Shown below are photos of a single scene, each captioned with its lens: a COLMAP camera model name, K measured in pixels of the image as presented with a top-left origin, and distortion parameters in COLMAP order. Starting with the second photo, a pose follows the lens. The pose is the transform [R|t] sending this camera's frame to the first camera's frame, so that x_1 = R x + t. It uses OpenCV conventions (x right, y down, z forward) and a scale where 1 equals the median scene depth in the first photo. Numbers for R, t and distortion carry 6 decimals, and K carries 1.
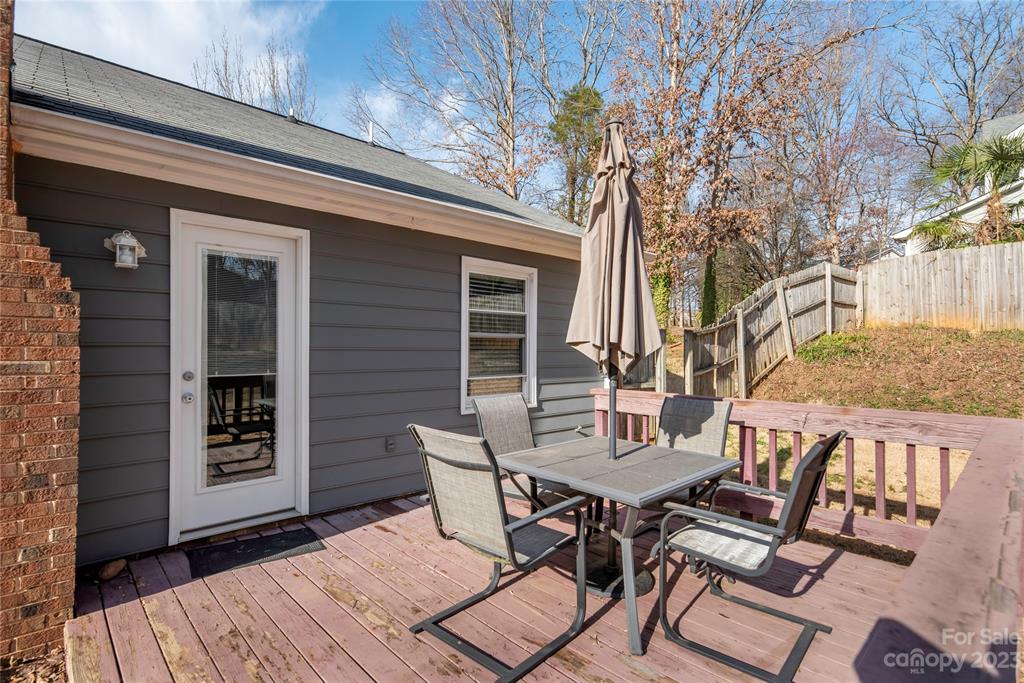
lens RADIAL K [[502.5, 0, 512.0], [0, 502.5, 341.5], [0, 0, 1]] dist [0.001370, 0.000376]
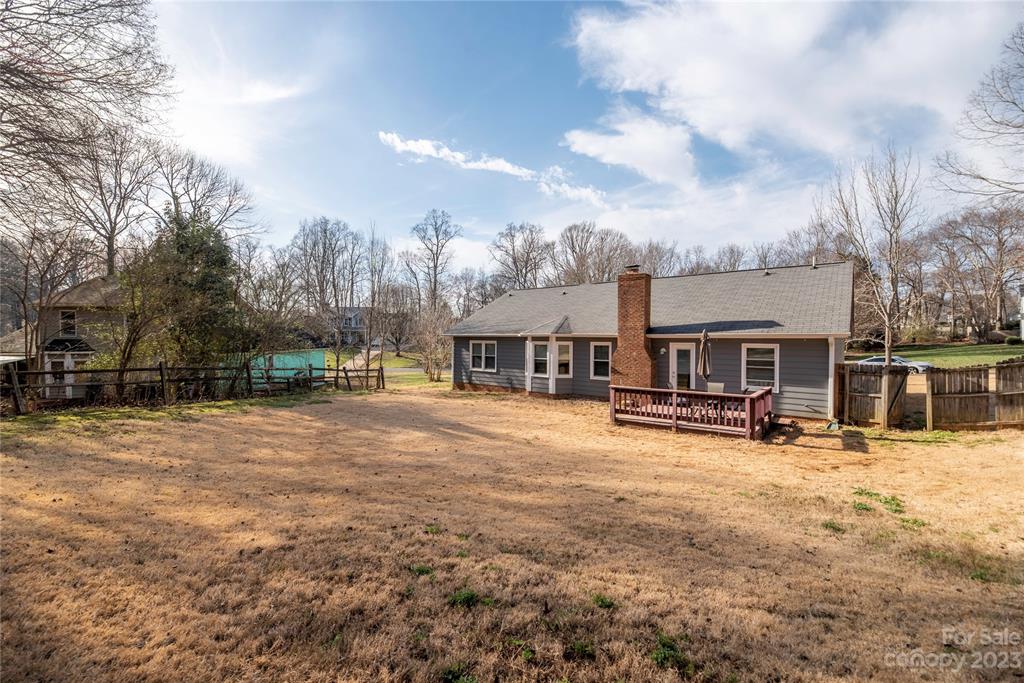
lens RADIAL K [[422.3, 0, 512.0], [0, 422.3, 341.5], [0, 0, 1]] dist [-0.002736, -0.000388]
pose [[0.133275, 0.000894, -0.991079, 1.123836], [0.007060, 0.999973, 0.001851, -0.088629], [0.991054, -0.007244, 0.133265, -0.409088]]
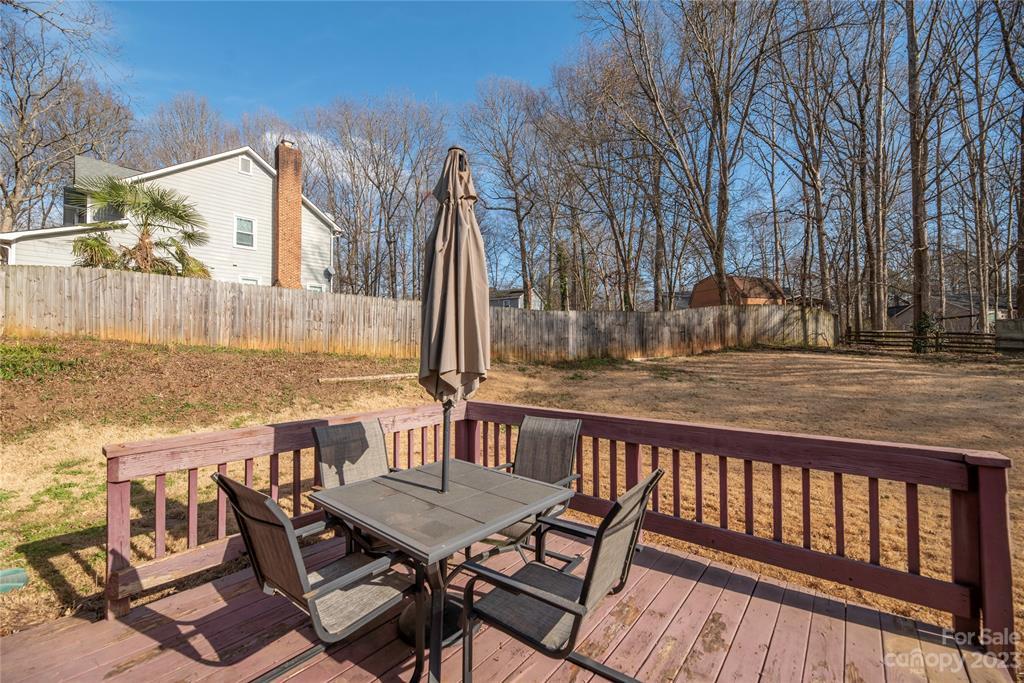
lens RADIAL K [[416.8, 0, 512.0], [0, 416.8, 341.5], [0, 0, 1]] dist [-0.003133, -0.000619]
pose [[-0.119793, 0.022274, 0.992549, -0.168072], [-0.006388, 0.999710, -0.023205, -0.009477], [-0.992778, -0.009120, -0.119616, 0.267432]]
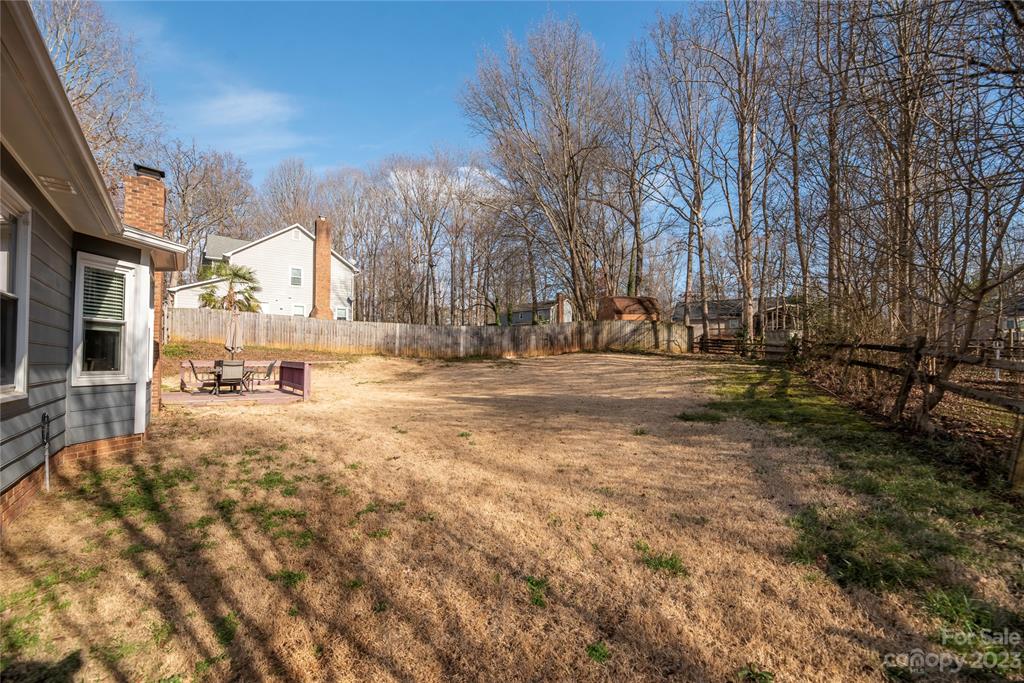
lens RADIAL K [[425.5, 0, 532.7], [0, 425.5, 348.2], [0, 0, 1]] dist [-0.027410, -0.000072]
pose [[0.062537, 0.022778, 0.997783, -1.047875], [-0.014705, 0.999652, -0.021899, 0.017896], [-0.997934, -0.013303, 0.062850, -0.622144]]
